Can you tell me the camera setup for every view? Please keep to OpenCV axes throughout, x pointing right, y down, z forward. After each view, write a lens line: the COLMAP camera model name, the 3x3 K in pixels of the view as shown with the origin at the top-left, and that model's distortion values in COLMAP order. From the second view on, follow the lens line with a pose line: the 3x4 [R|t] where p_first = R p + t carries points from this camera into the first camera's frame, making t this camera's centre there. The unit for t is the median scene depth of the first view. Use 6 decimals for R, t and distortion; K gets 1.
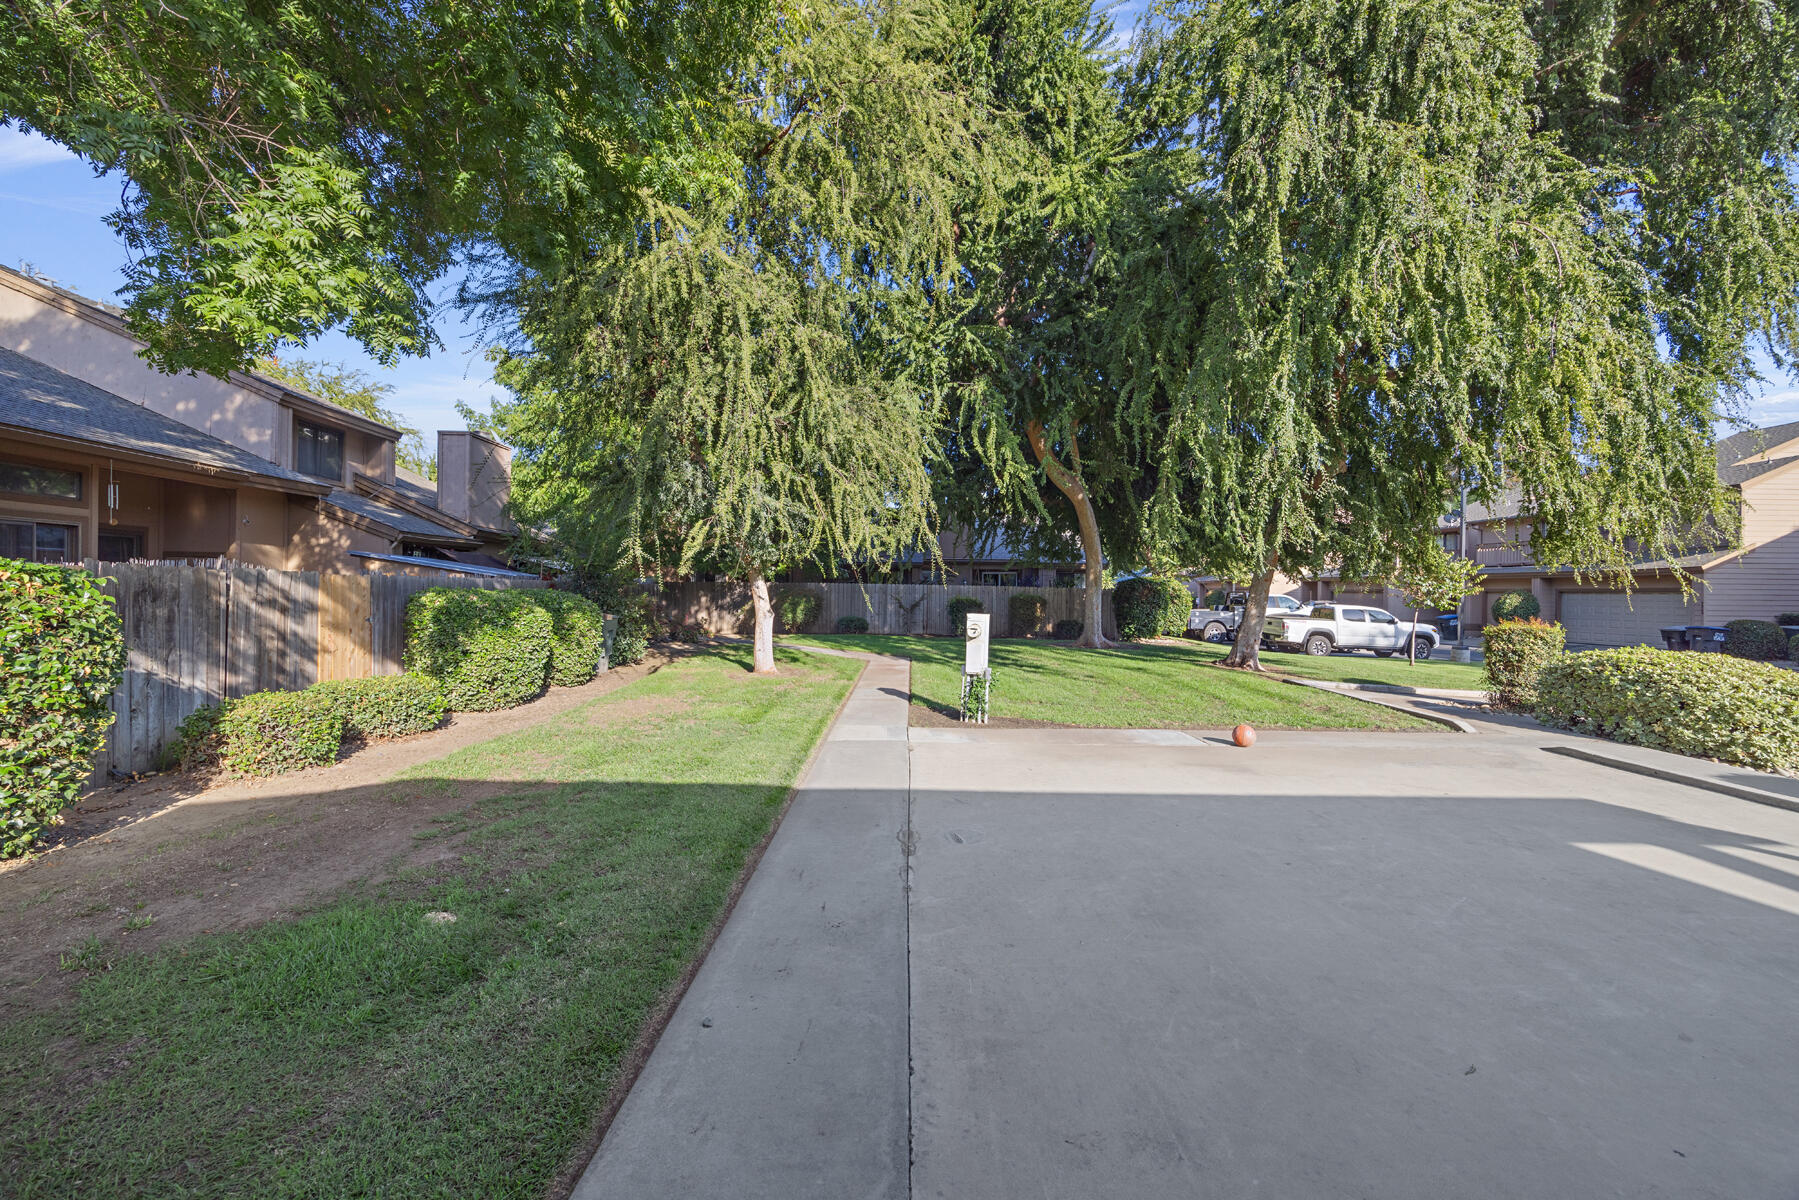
lens RADIAL K [[708.0, 0, 899.5], [0, 708.0, 600.0], [0, 0, 1]] dist [0.000467, 0.000042]
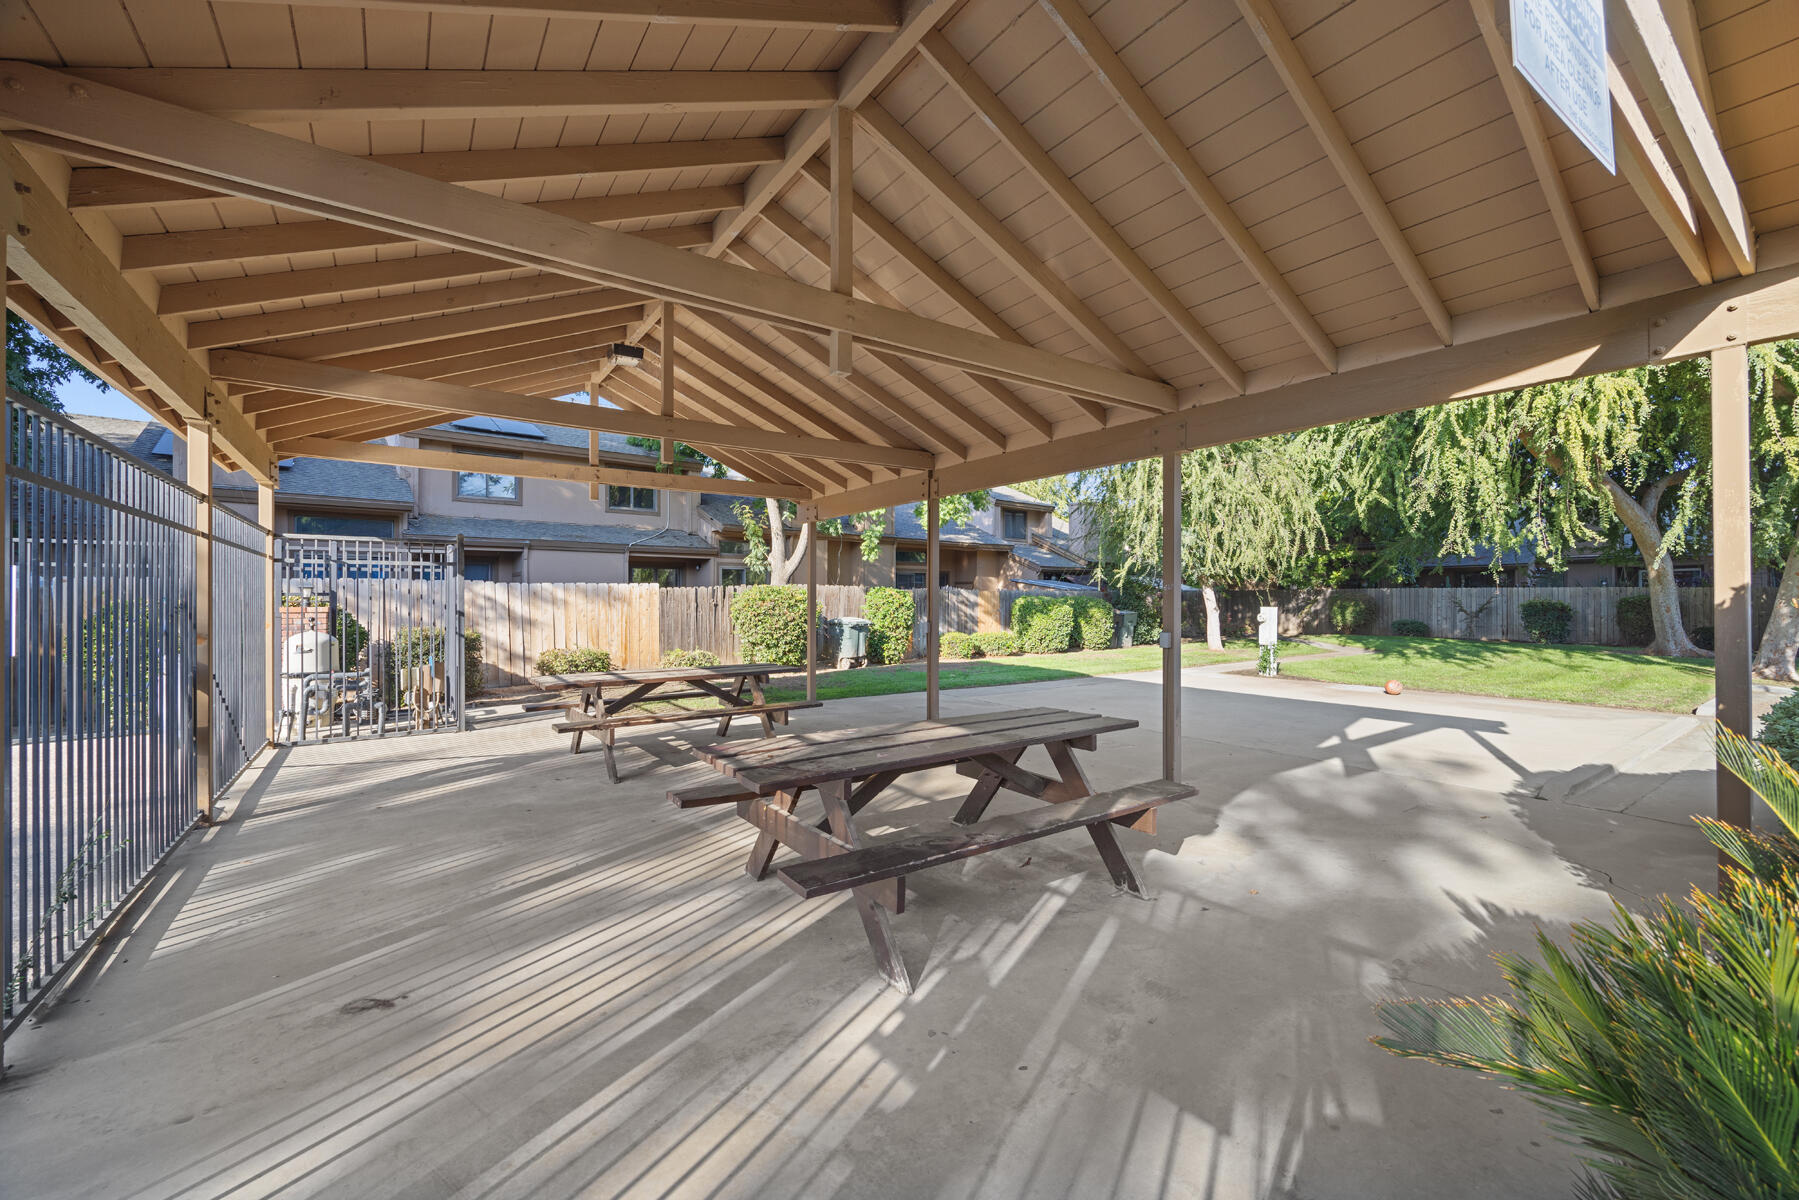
lens RADIAL K [[708.0, 0, 899.5], [0, 708.0, 600.0], [0, 0, 1]] dist [0.000467, 0.000042]
pose [[0.586051, -0.012026, -0.810185, 0.660081], [-0.000145, 0.999888, -0.014947, 0.020959], [0.810274, 0.008878, 0.585983, -0.436304]]
